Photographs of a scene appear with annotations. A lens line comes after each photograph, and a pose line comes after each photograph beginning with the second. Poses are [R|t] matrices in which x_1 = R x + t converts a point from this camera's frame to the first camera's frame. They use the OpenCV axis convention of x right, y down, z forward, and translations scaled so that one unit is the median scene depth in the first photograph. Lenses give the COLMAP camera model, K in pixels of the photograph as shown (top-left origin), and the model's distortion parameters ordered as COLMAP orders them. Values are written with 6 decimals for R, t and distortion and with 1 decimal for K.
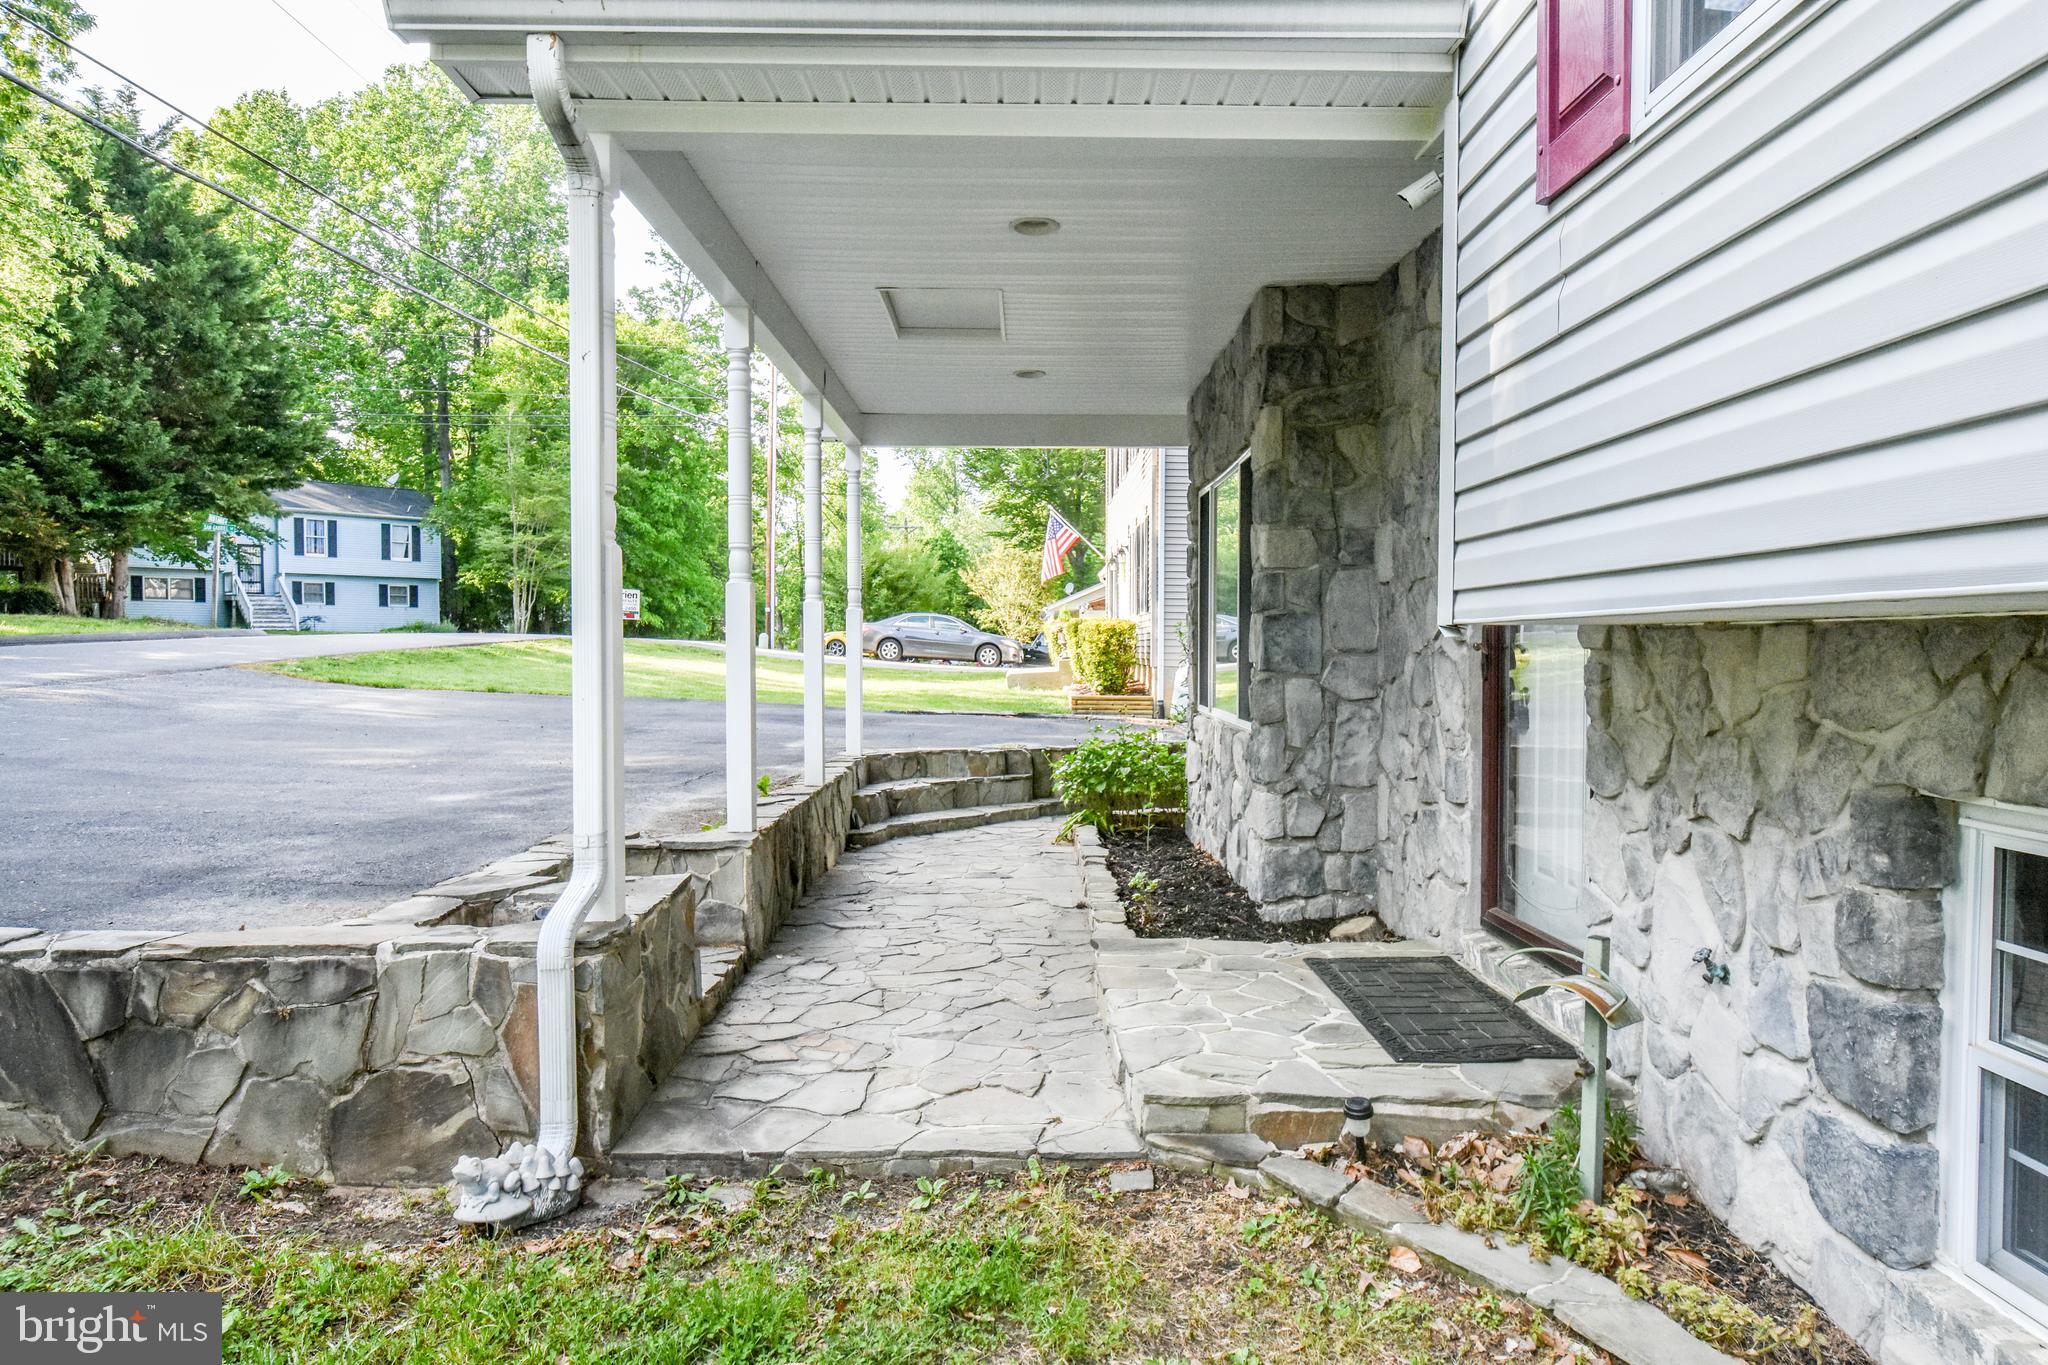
lens RADIAL K [[1245.5, 0, 1033.8], [0, 1245.5, 671.8], [0, 0, 1]] dist [-0.007607, 0.001937]
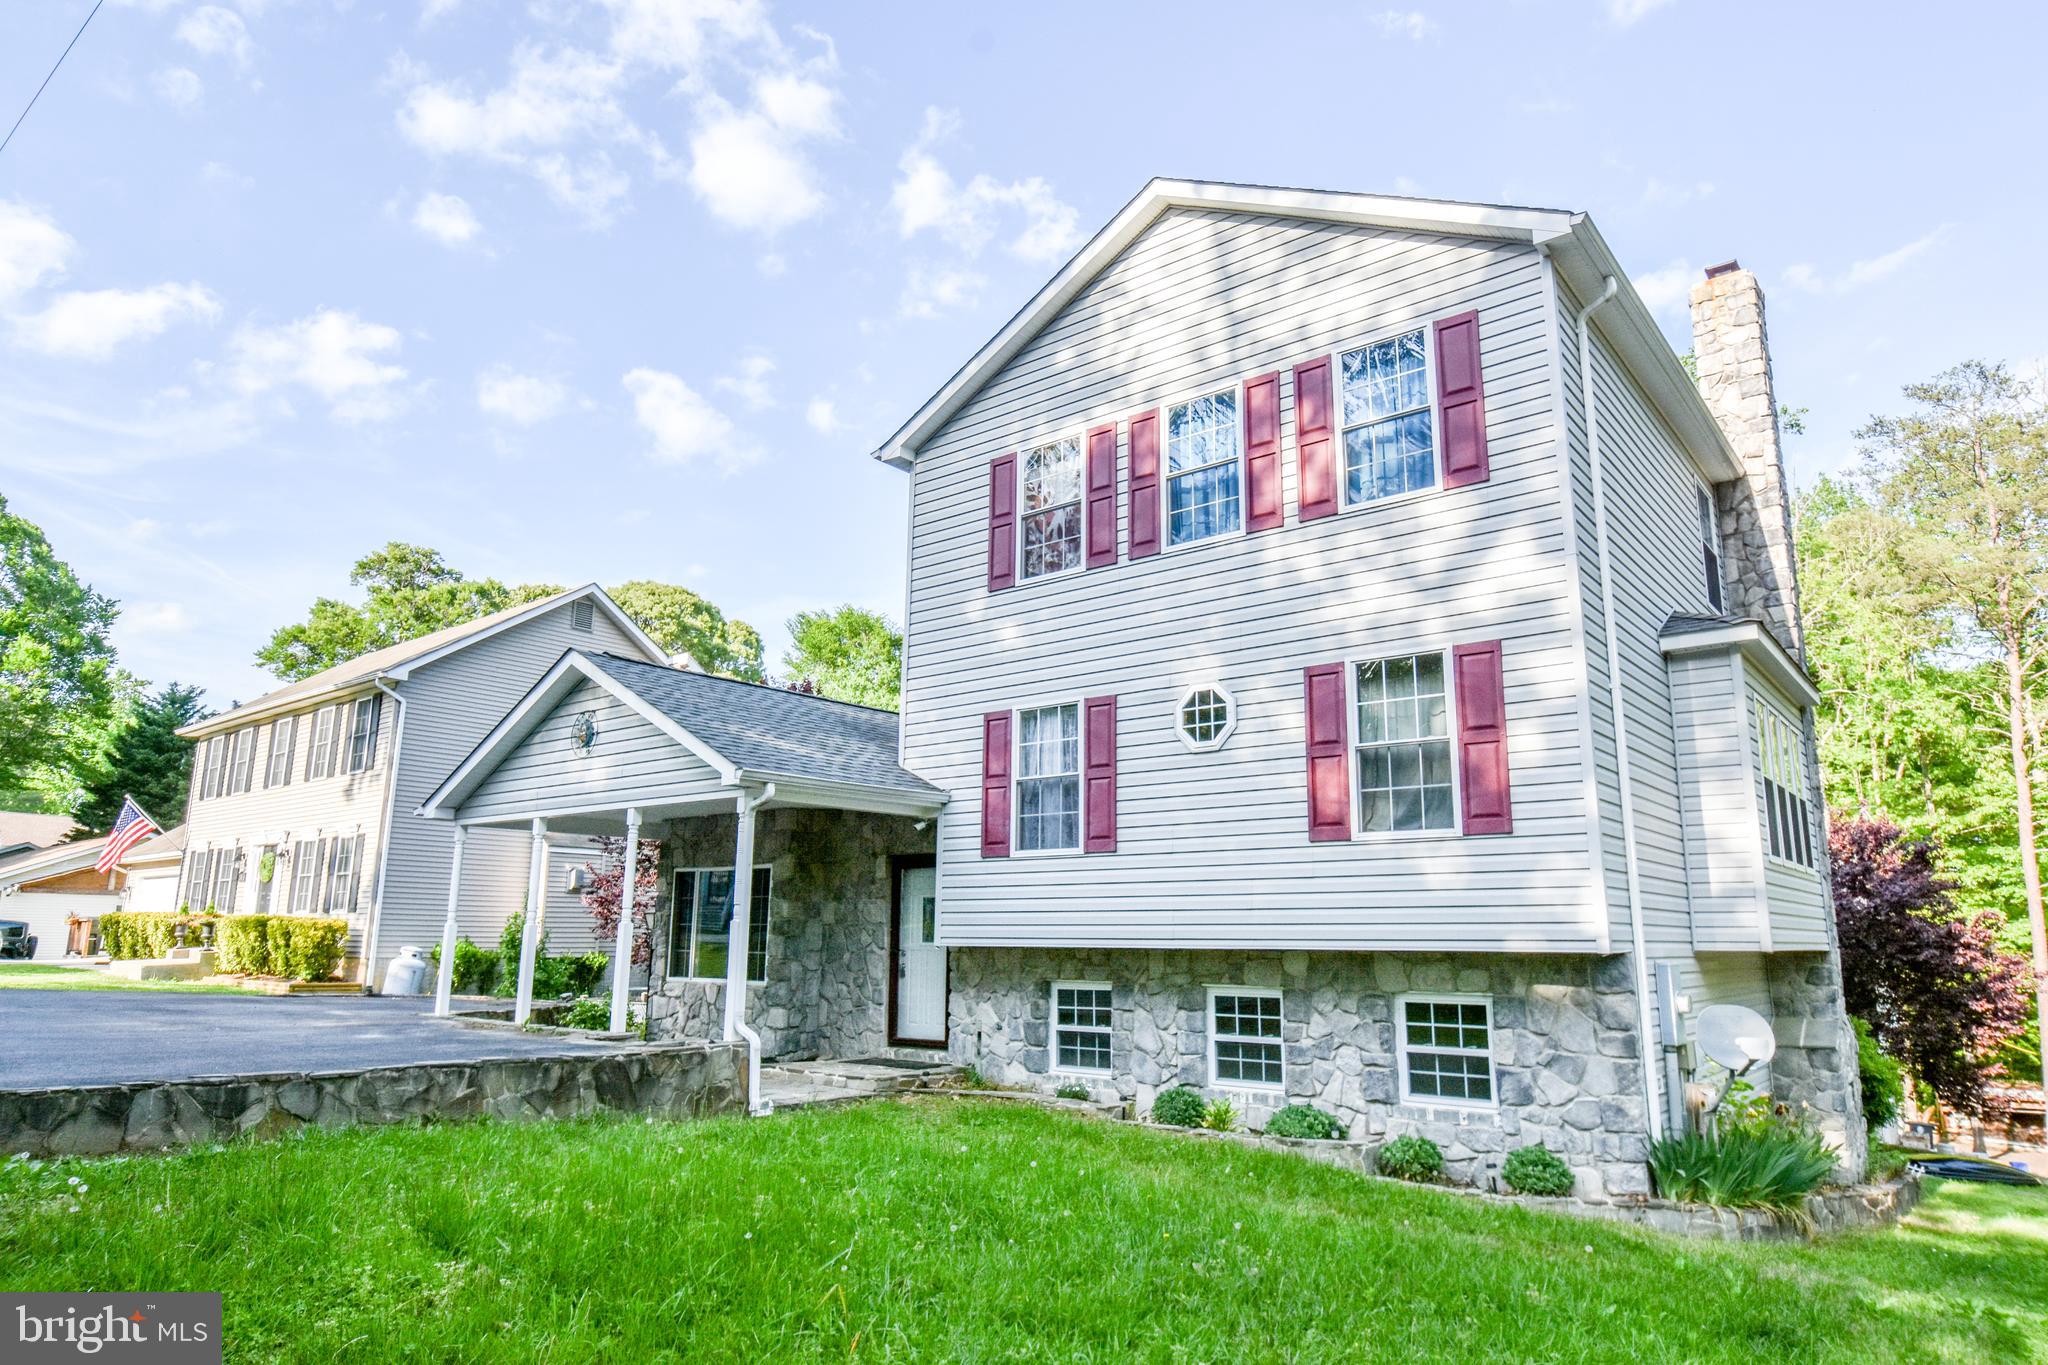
lens RADIAL K [[1245.5, 0, 1037.0], [0, 1245.5, 689.6], [0, 0, 1]] dist [-0.007607, 0.001937]
pose [[0.637516, 0.157811, 0.754101, -2.580749], [0.007089, 0.977554, -0.210566, 0.000376], [-0.770404, 0.139585, 0.622088, -1.810641]]
